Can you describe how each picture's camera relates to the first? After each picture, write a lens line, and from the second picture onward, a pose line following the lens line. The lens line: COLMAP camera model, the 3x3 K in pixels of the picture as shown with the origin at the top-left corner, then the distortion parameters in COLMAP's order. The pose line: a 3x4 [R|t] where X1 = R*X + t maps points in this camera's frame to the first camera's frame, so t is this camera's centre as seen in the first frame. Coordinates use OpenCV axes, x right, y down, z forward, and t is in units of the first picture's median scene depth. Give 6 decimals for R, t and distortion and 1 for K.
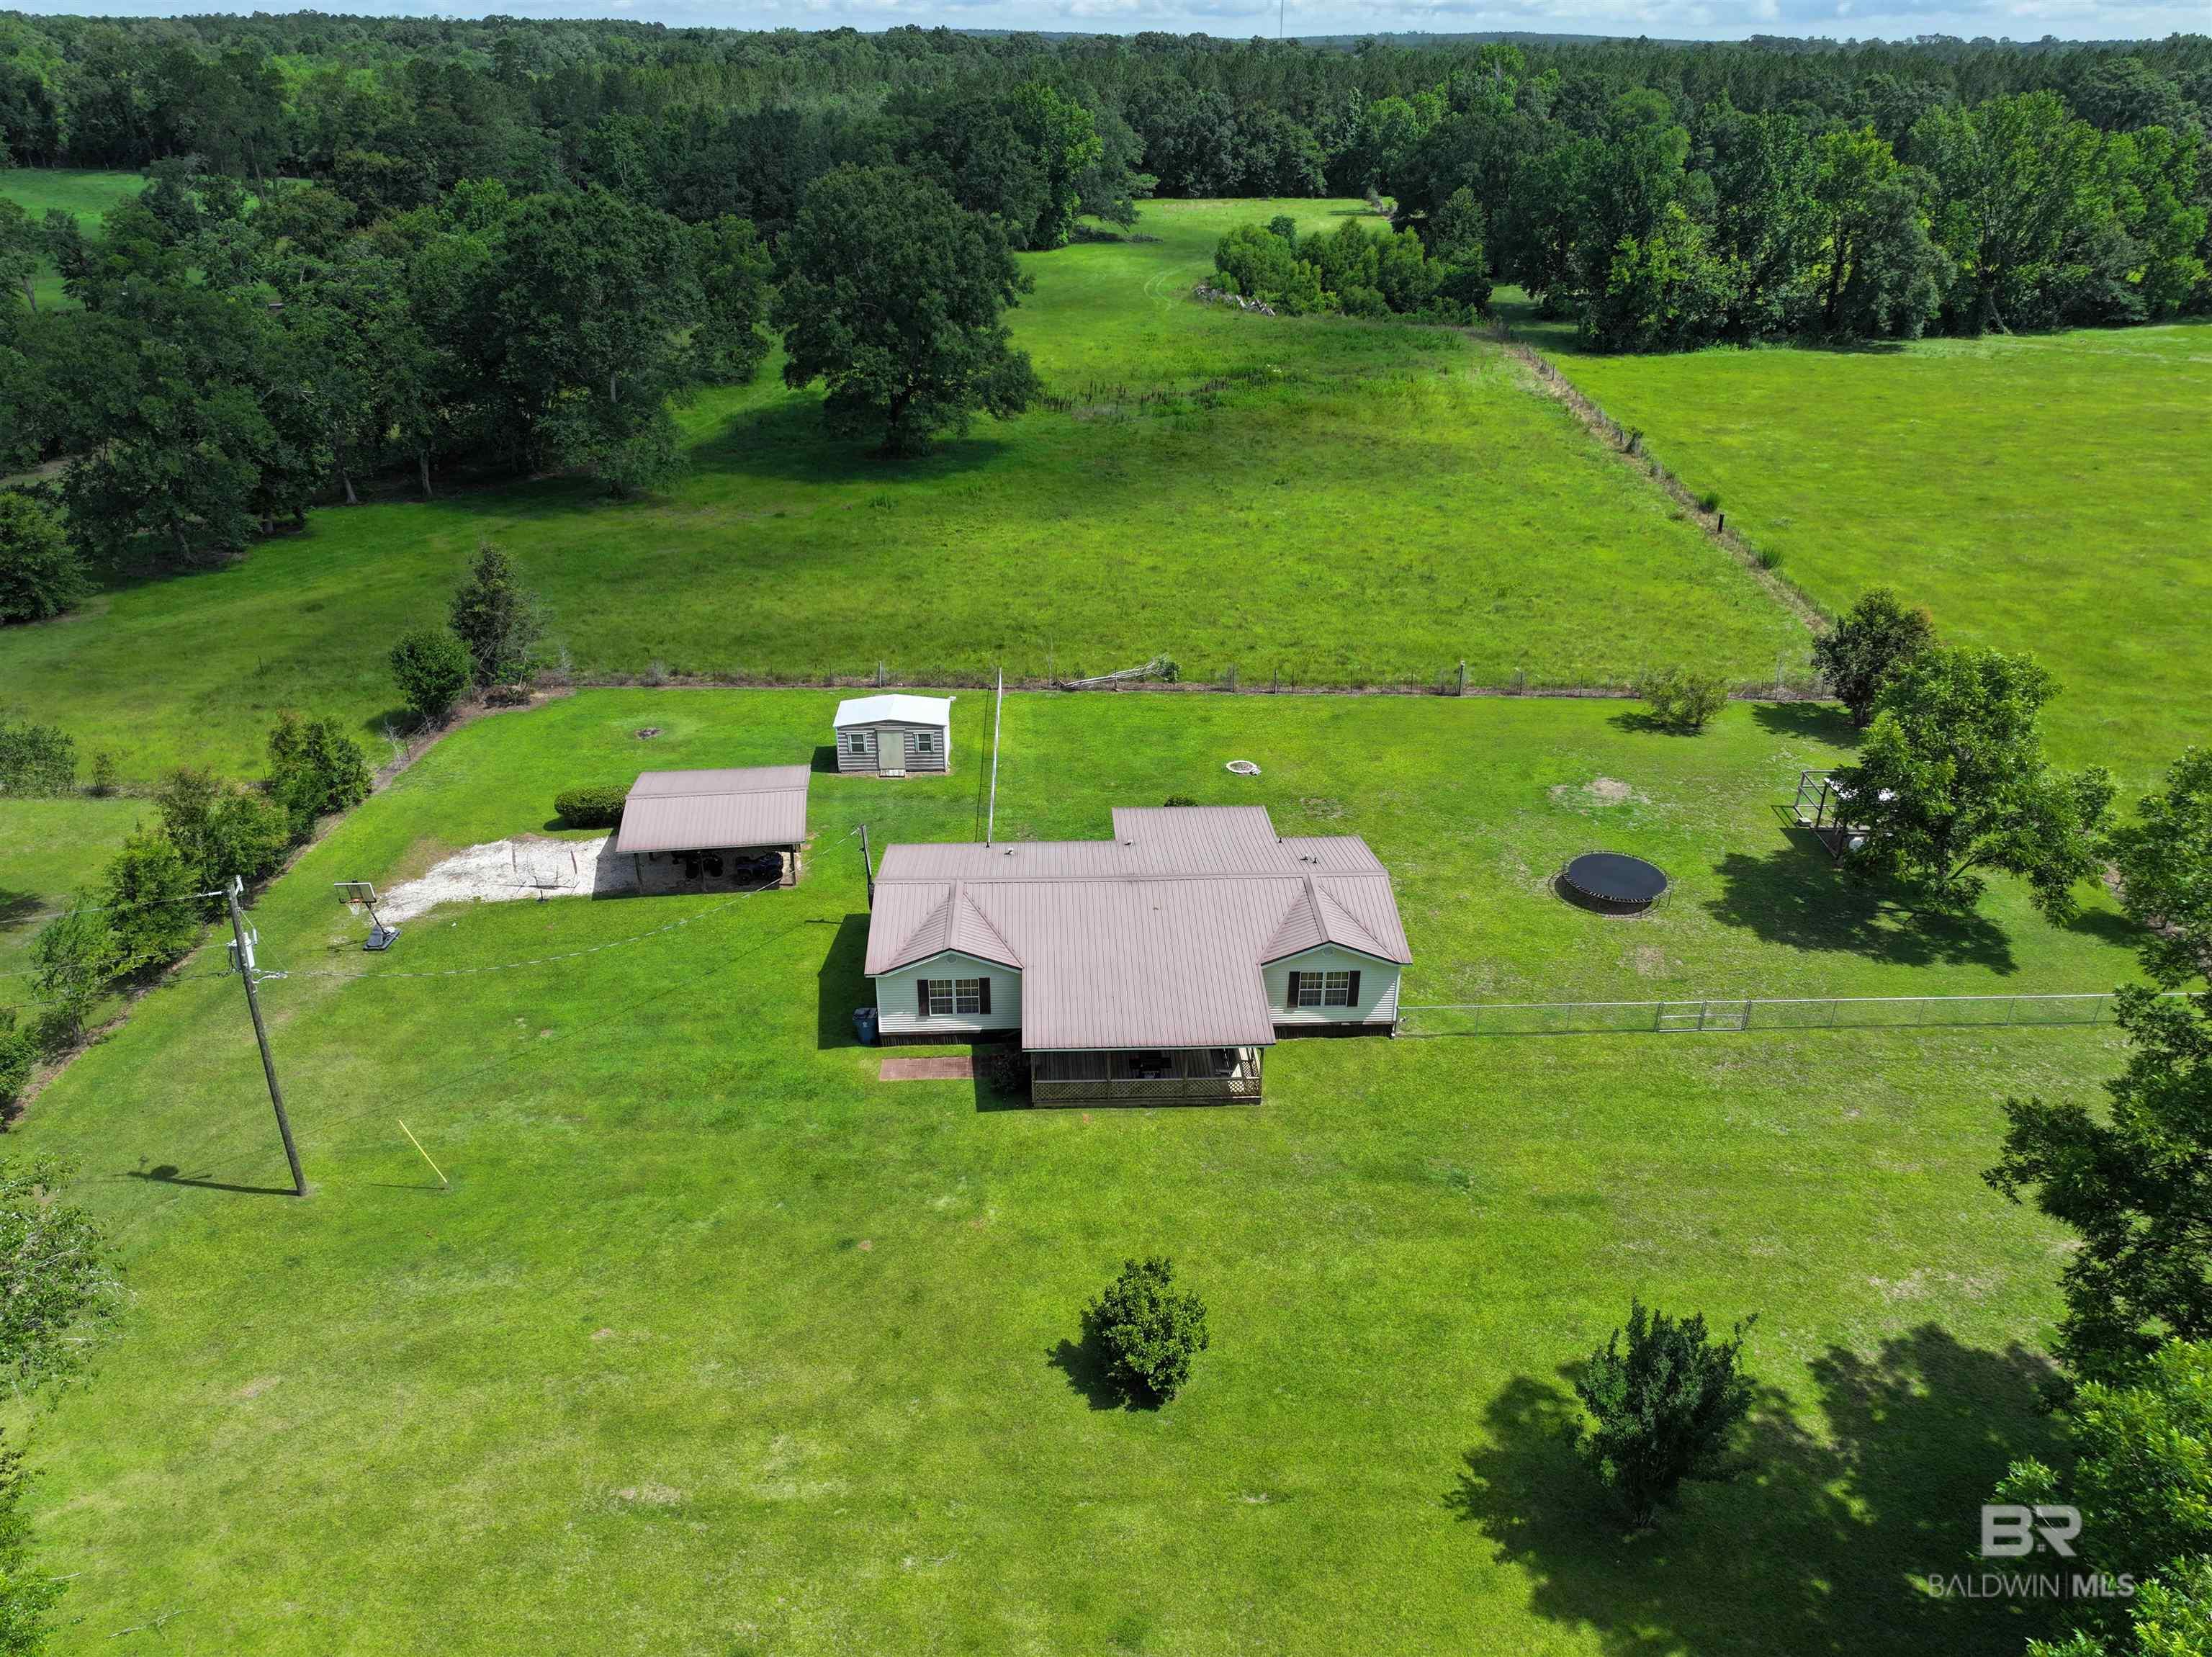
lens RADIAL K [[1551.3, 0, 1106.7], [0, 1551.3, 820.1], [0, 0, 1]] dist [-0.002043, 0.031769]
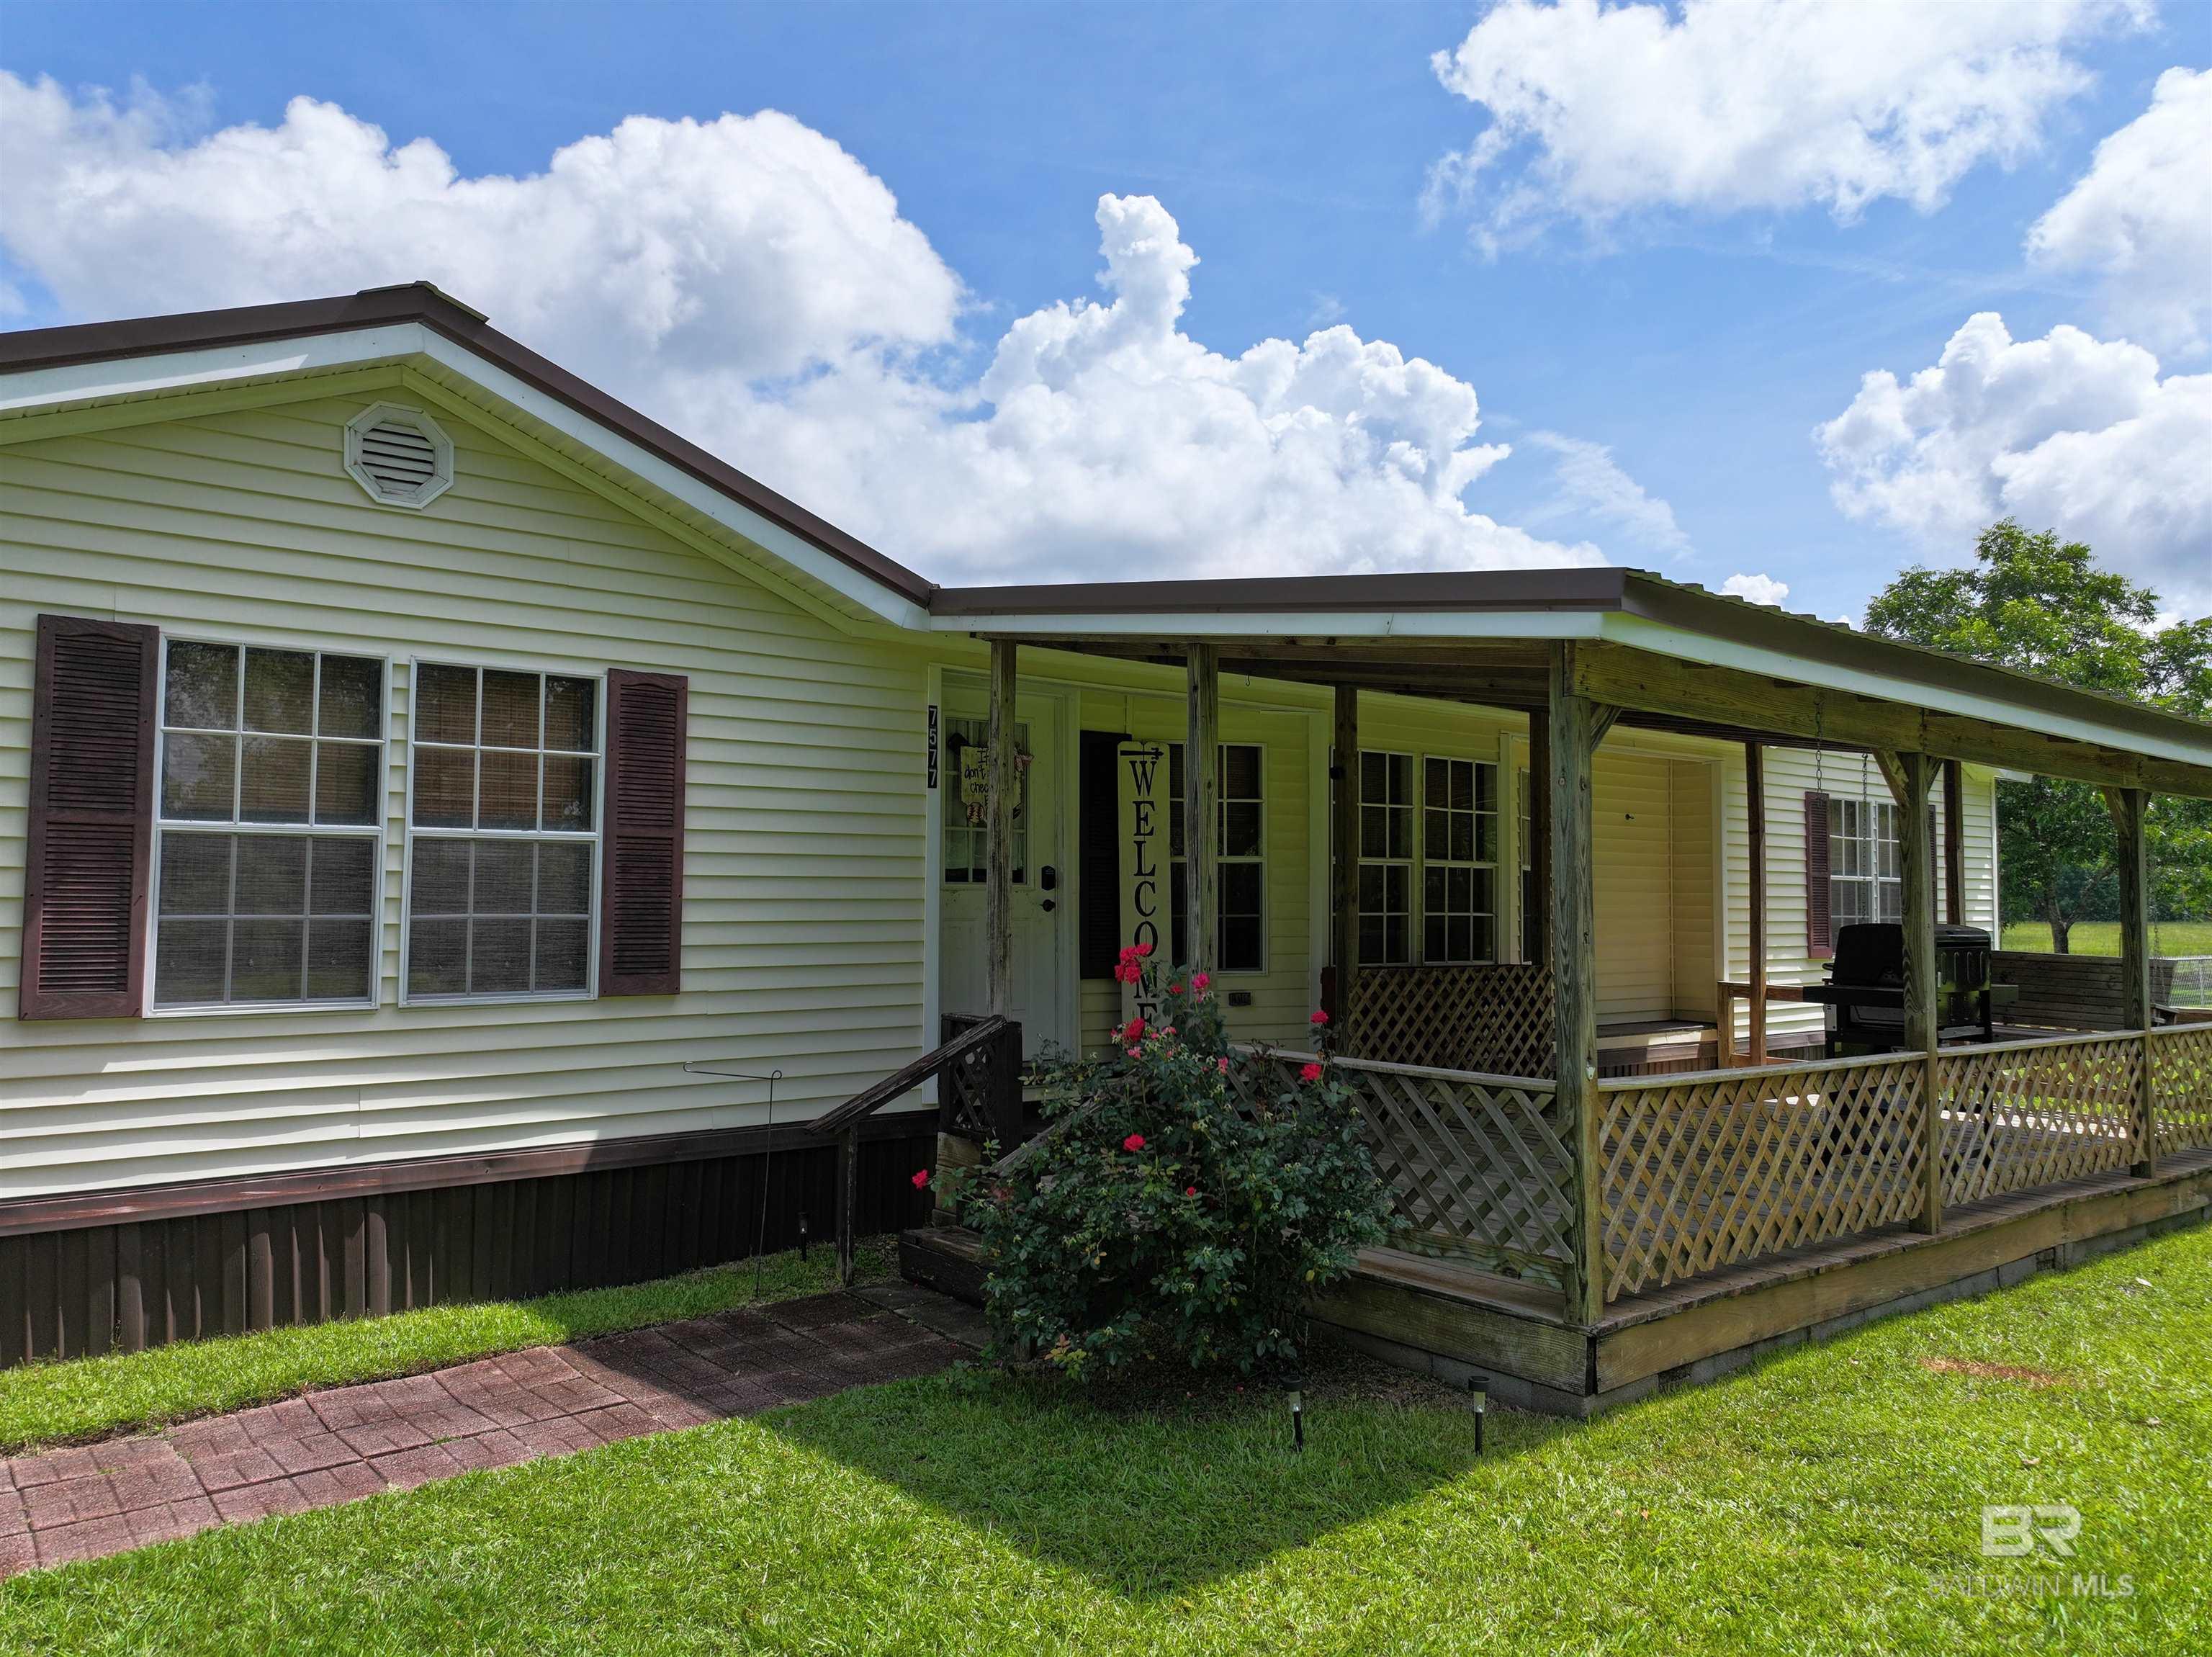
lens RADIAL K [[1549.5, 0, 1106.0], [0, 1549.5, 828.5], [0, 0, 1]] dist [0.012777, 0.006137]
pose [[0.802579, 0.032410, 0.595665, -0.085029], [0.262924, 0.877089, -0.401976, 0.119491], [-0.535480, 0.479233, 0.695412, 0.600619]]
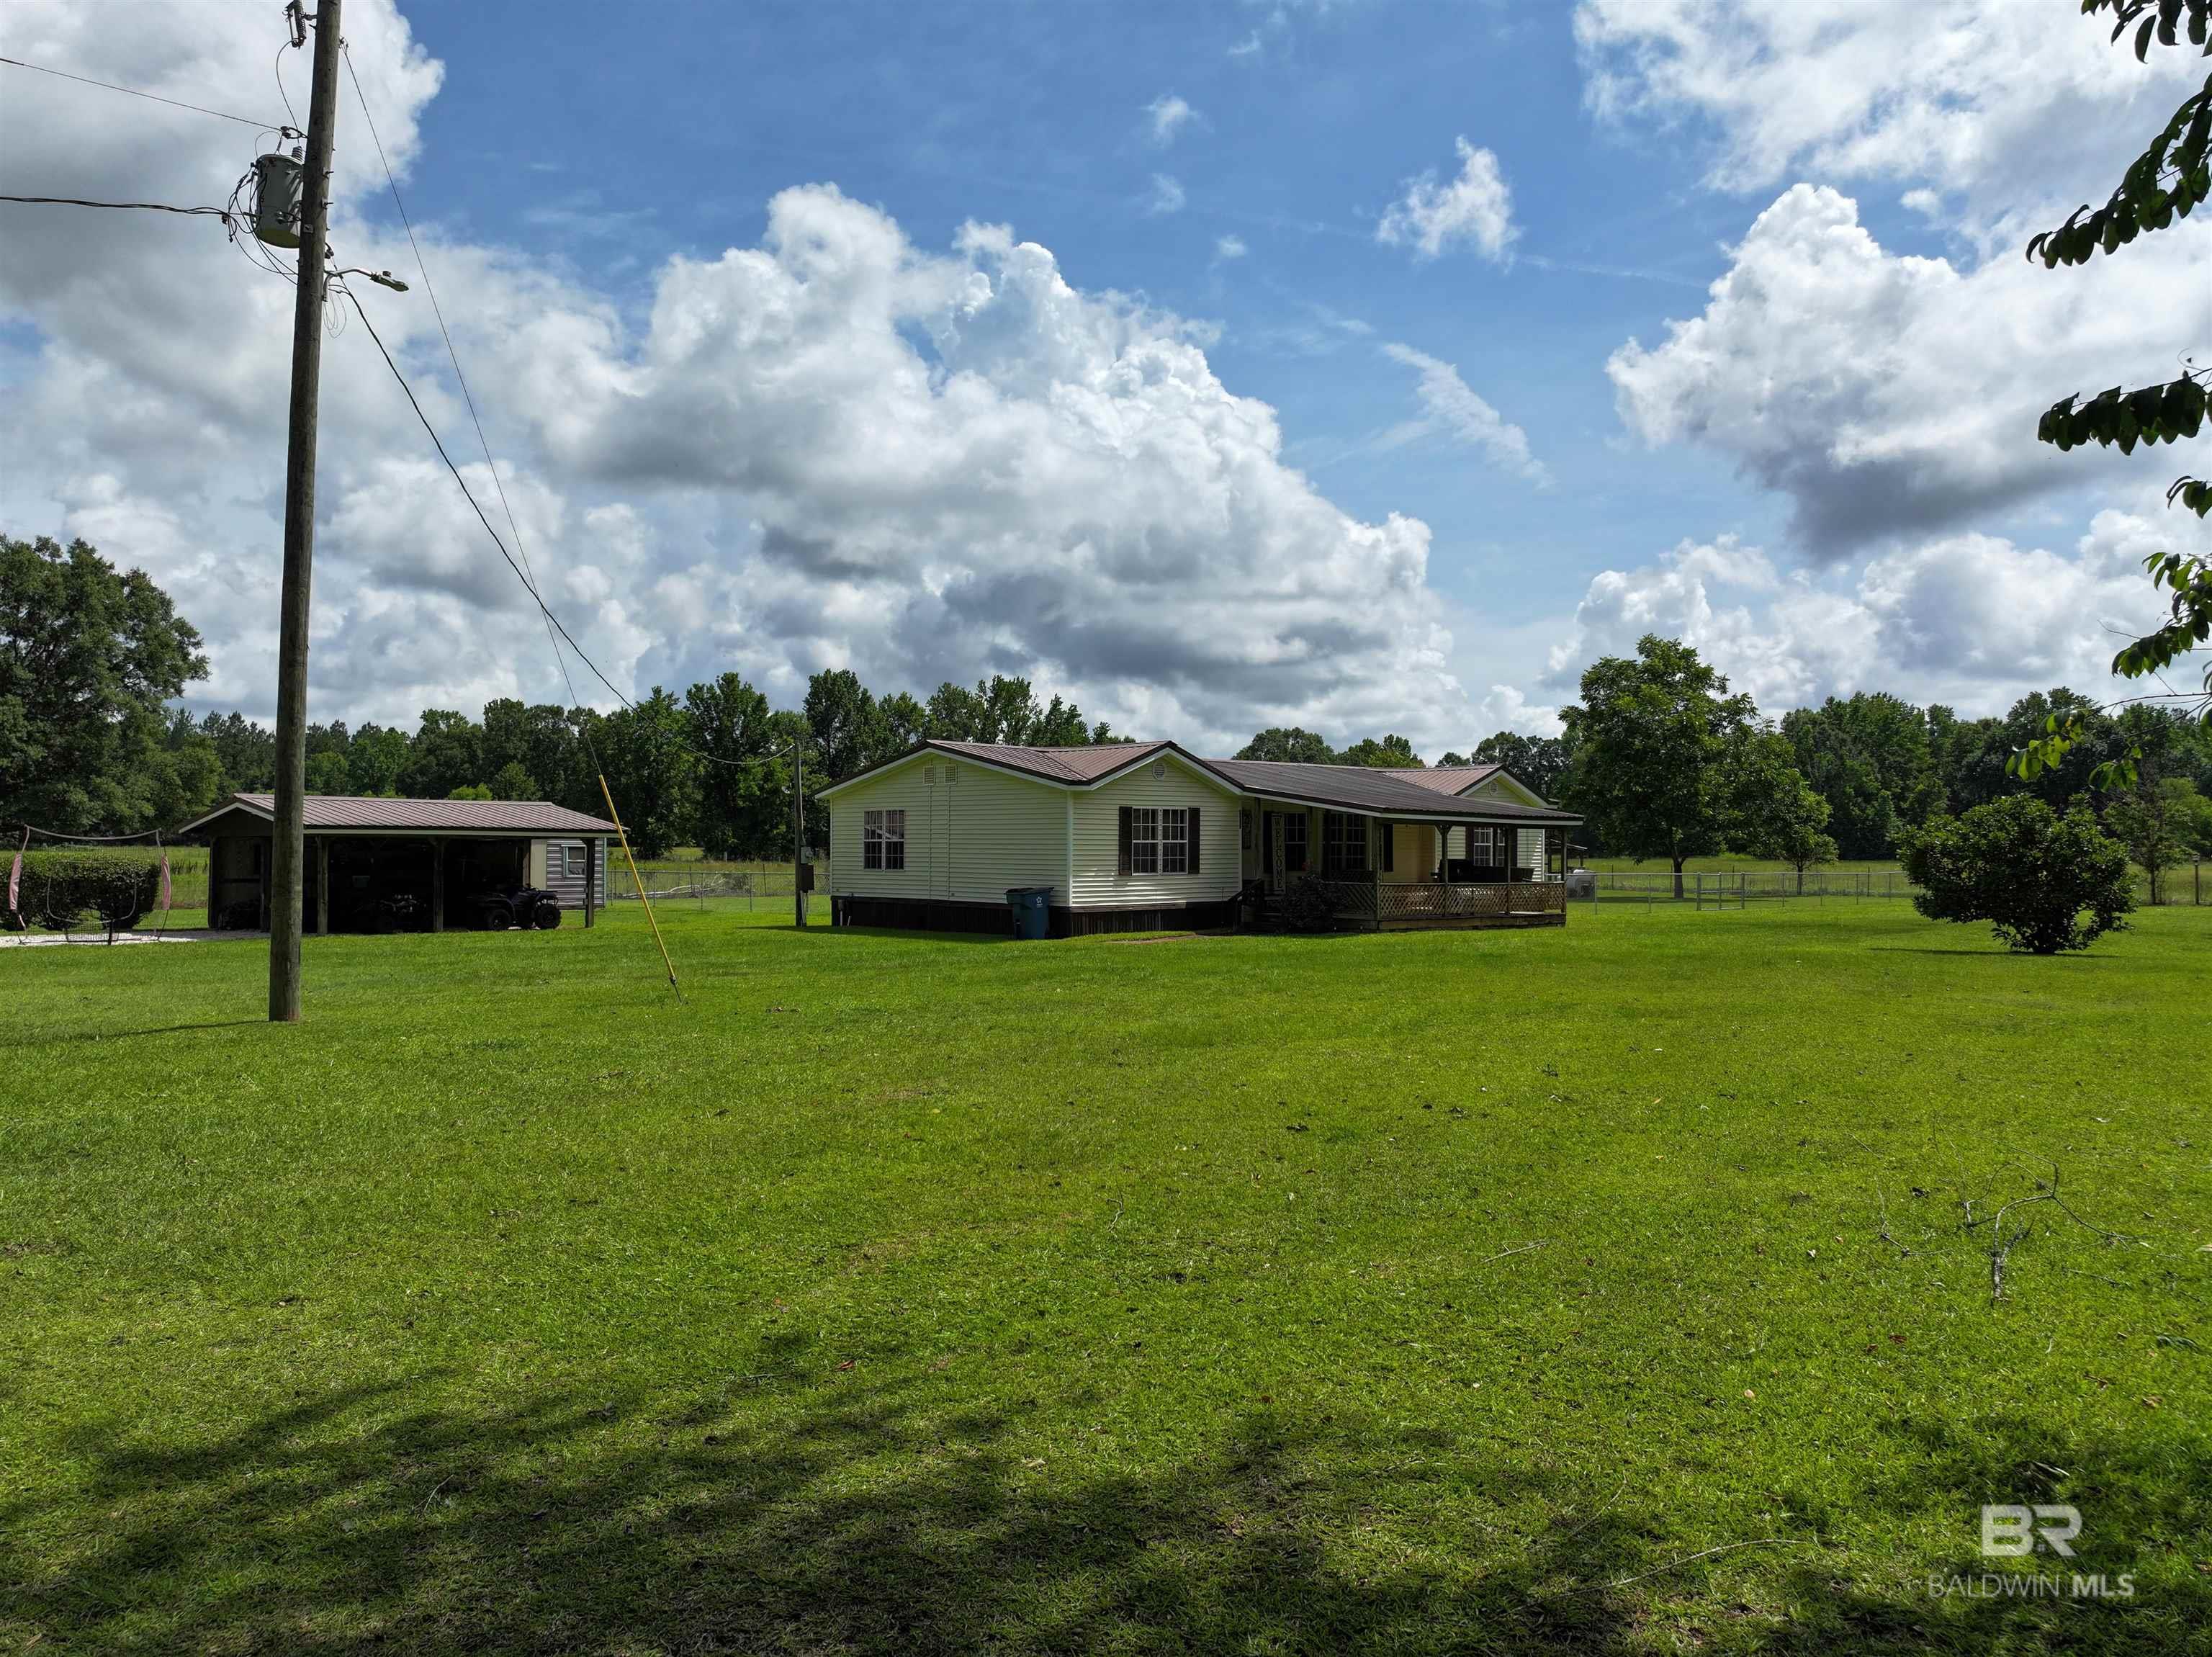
lens RADIAL K [[1551.3, 0, 1106.7], [0, 1551.3, 820.1], [0, 0, 1]] dist [-0.002043, 0.031769]
pose [[0.755821, 0.011318, 0.654681, -0.357987], [0.291148, 0.889761, -0.351509, 0.218176], [-0.586488, 0.456287, 0.669204, 0.396321]]
